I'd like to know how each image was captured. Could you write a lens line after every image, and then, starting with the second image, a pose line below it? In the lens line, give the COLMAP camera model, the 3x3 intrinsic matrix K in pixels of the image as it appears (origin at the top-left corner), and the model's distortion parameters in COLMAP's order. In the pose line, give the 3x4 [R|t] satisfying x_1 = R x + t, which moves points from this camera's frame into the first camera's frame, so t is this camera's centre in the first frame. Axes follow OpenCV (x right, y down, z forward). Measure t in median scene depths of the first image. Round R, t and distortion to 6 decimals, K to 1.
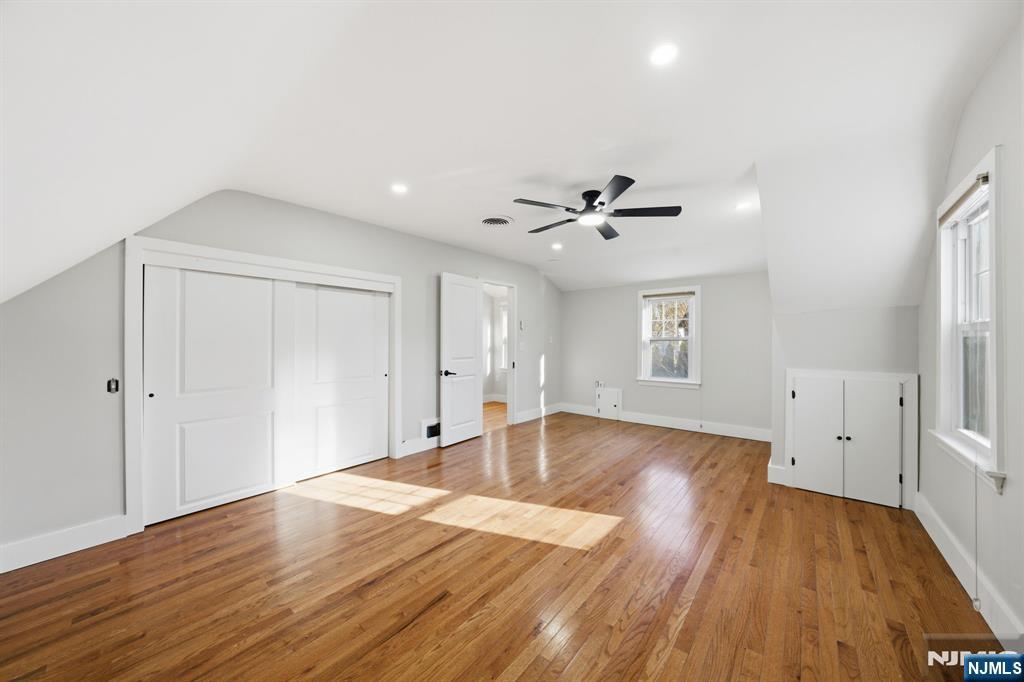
lens RADIAL K [[355.6, 0, 511.0], [0, 355.6, 341.6], [0, 0, 1]] dist [-0.023782, 0.004171]
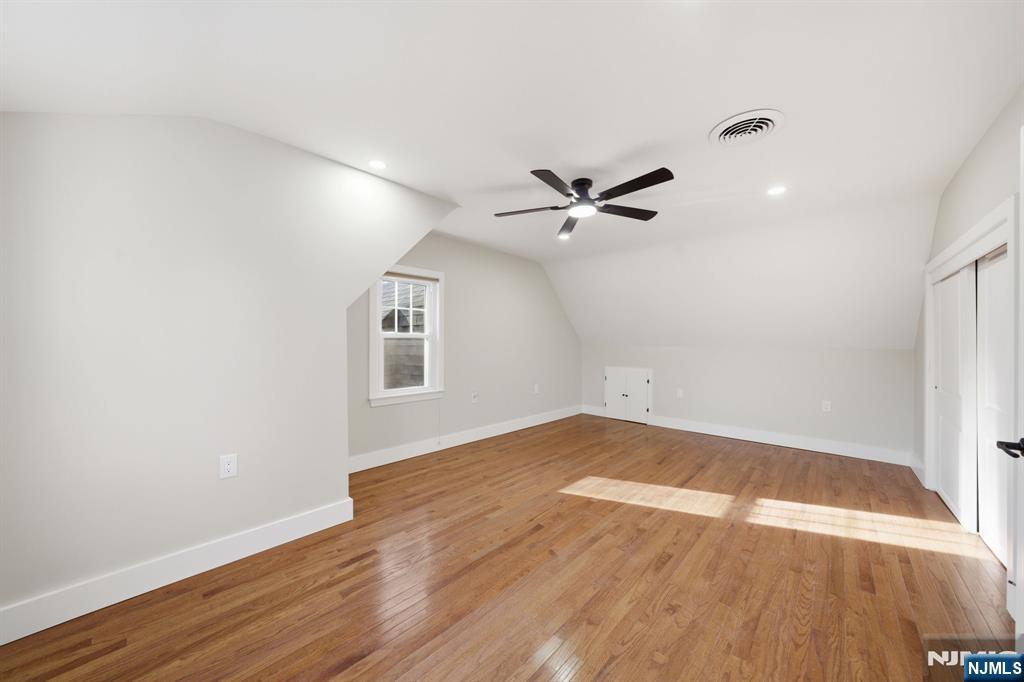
lens RADIAL K [[355.6, 0, 513.8], [0, 355.6, 342.6], [0, 0, 1]] dist [-0.023782, 0.004171]
pose [[-0.999253, -0.002198, 0.038580, 0.390406], [-0.002251, 0.999997, -0.001338, 0.001229], [-0.038577, -0.001424, -0.999255, 2.050347]]
